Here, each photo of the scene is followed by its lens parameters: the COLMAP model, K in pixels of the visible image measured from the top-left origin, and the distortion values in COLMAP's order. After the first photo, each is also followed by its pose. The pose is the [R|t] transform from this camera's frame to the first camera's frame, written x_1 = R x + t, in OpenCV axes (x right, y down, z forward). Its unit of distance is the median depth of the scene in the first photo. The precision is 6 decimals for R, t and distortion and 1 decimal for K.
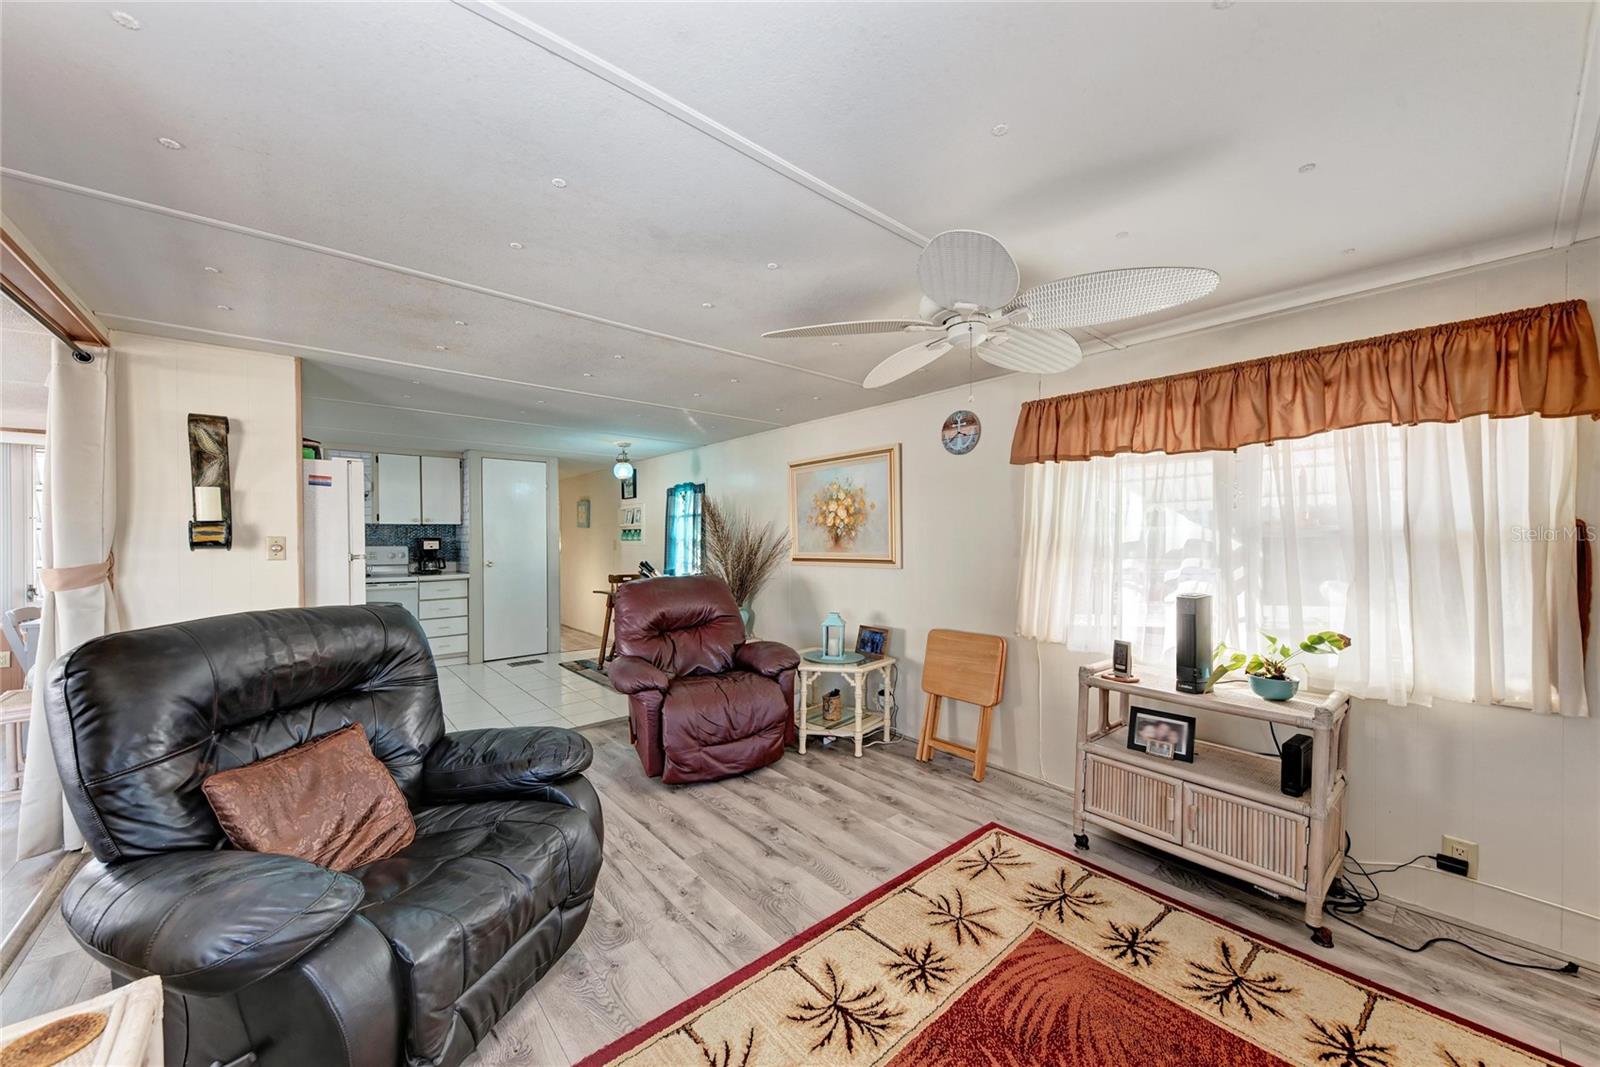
lens RADIAL K [[583.8, 0, 808.2], [0, 583.8, 540.6], [0, 0, 1]] dist [0.029582, -0.003146]
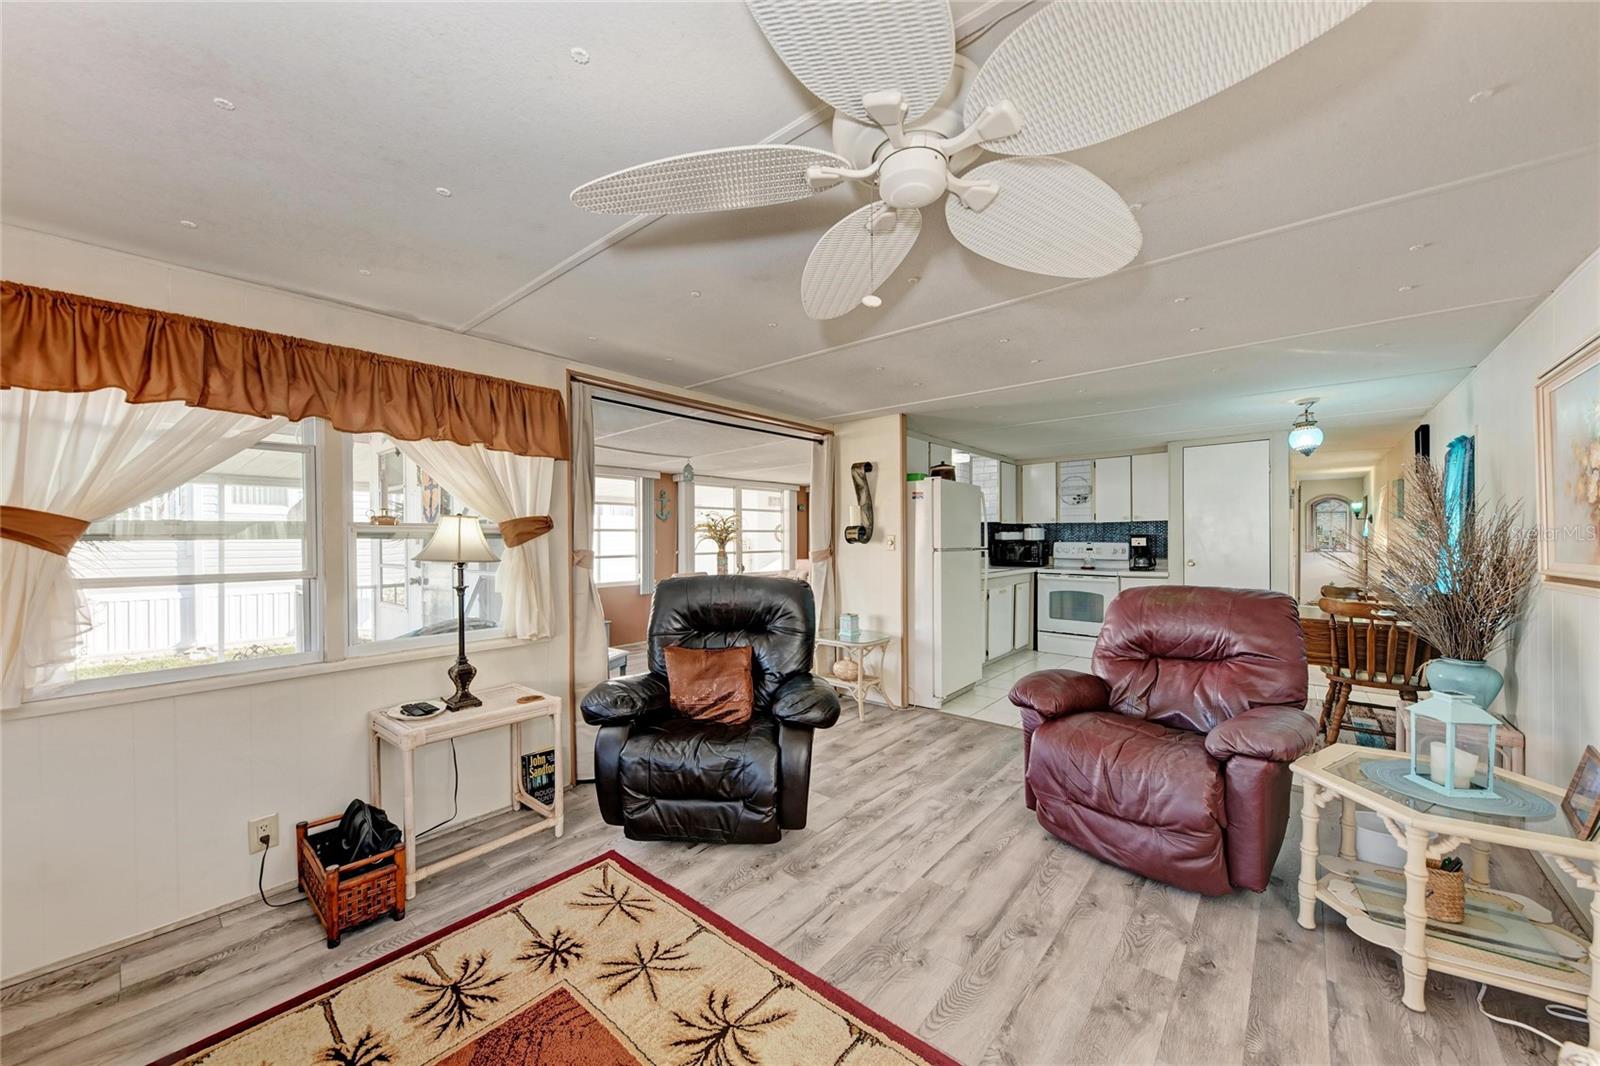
lens RADIAL K [[583.8, 0, 802.0], [0, 583.8, 545.7], [0, 0, 1]] dist [0.029582, -0.003146]
pose [[0.157764, 0.012014, -0.987404, 0.441104], [0.002555, 0.999918, 0.012575, 0.000110], [0.987474, -0.004507, 0.157720, 0.429557]]
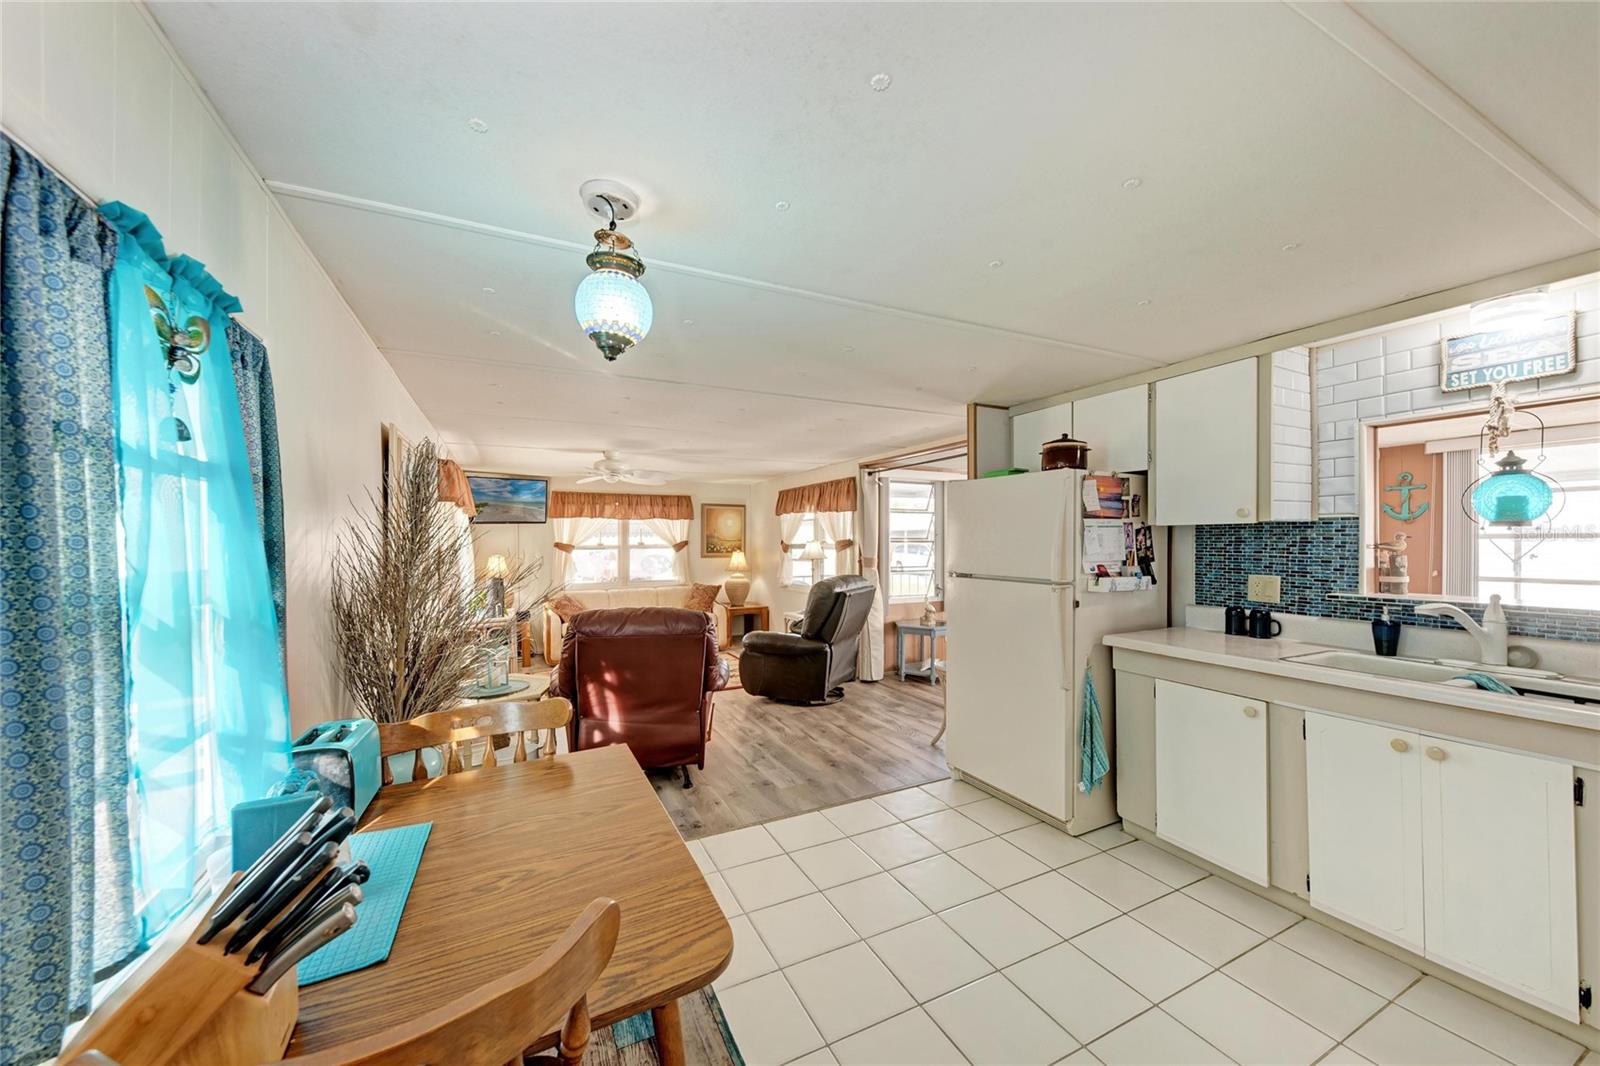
lens RADIAL K [[583.8, 0, 793.9], [0, 583.8, 539.4], [0, 0, 1]] dist [0.029582, -0.003146]
pose [[-0.965449, 0.007637, 0.260480, -0.665184], [0.008003, 0.999968, 0.000344, -0.032727], [-0.260469, 0.002417, -0.965479, 1.819993]]
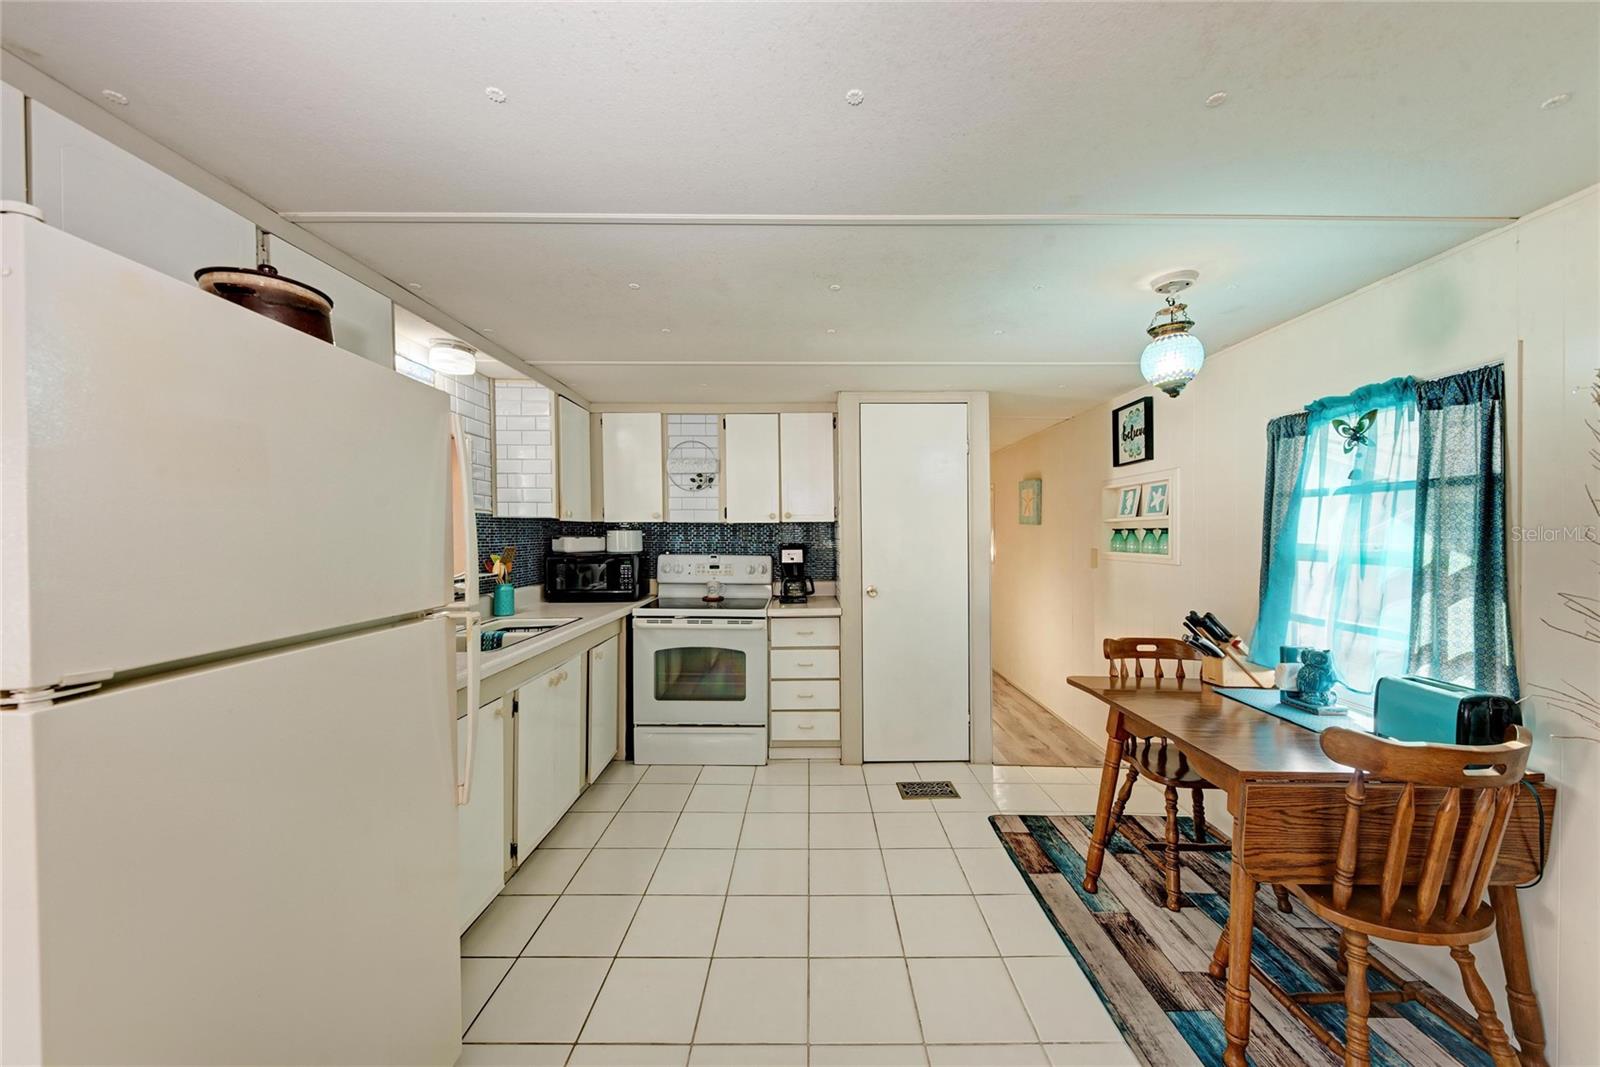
lens RADIAL K [[583.8, 0, 808.3], [0, 583.8, 538.5], [0, 0, 1]] dist [0.029582, -0.003146]
pose [[0.759225, 0.009001, -0.650767, -0.365684], [-0.004103, 0.999951, 0.009044, -0.026554], [0.650816, -0.004196, 0.759224, 0.880529]]
